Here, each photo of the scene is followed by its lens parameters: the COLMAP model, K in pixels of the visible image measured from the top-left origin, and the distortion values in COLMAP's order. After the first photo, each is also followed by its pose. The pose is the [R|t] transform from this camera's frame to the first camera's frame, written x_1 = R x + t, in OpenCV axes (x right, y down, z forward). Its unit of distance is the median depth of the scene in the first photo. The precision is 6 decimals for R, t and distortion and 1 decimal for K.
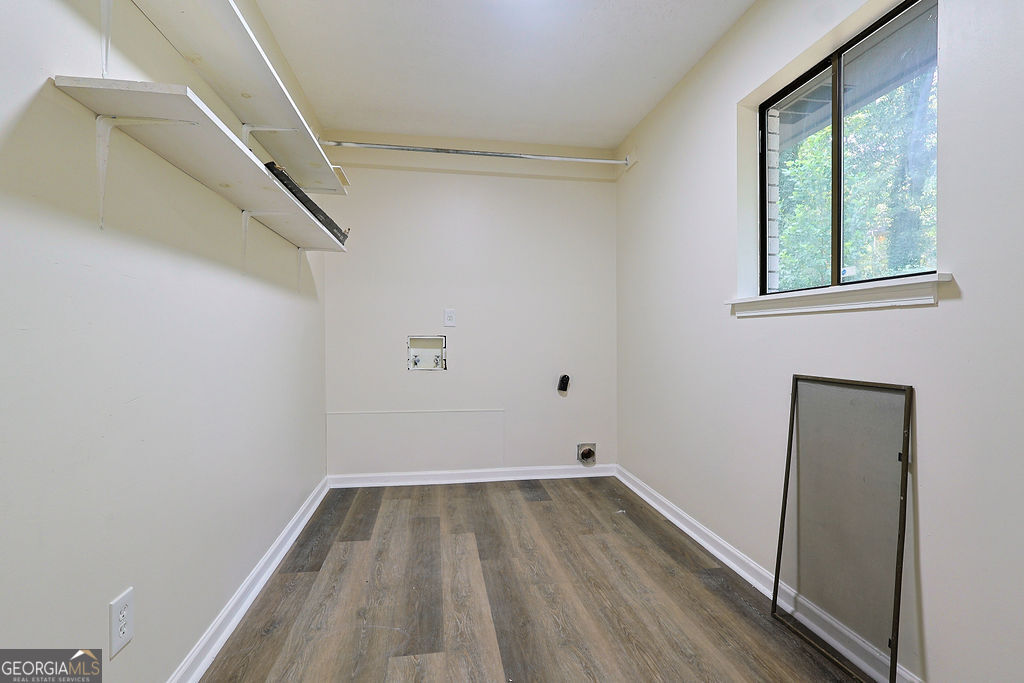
lens RADIAL K [[484.2, 0, 512.0], [0, 484.2, 341.5], [0, 0, 1]] dist [-0.004268, 0.000951]
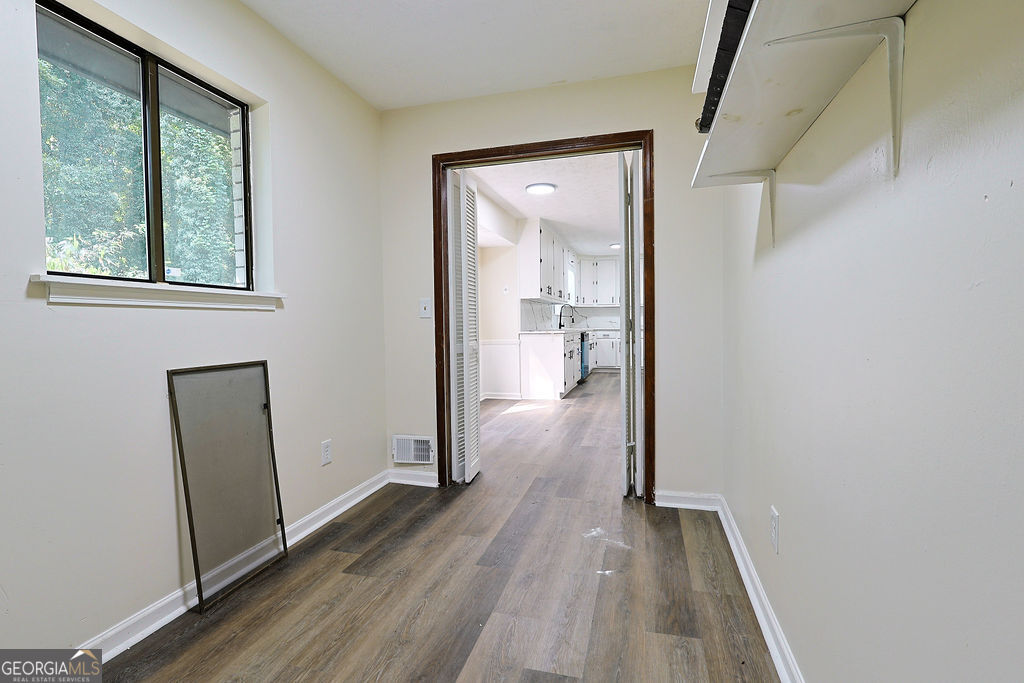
lens RADIAL K [[484.2, 0, 512.0], [0, 484.2, 341.5], [0, 0, 1]] dist [-0.004268, 0.000951]
pose [[-0.909790, -0.000062, 0.415069, -0.488938], [0.019172, 0.998926, 0.042172, -0.018016], [-0.414626, 0.046325, -0.908812, 1.769229]]
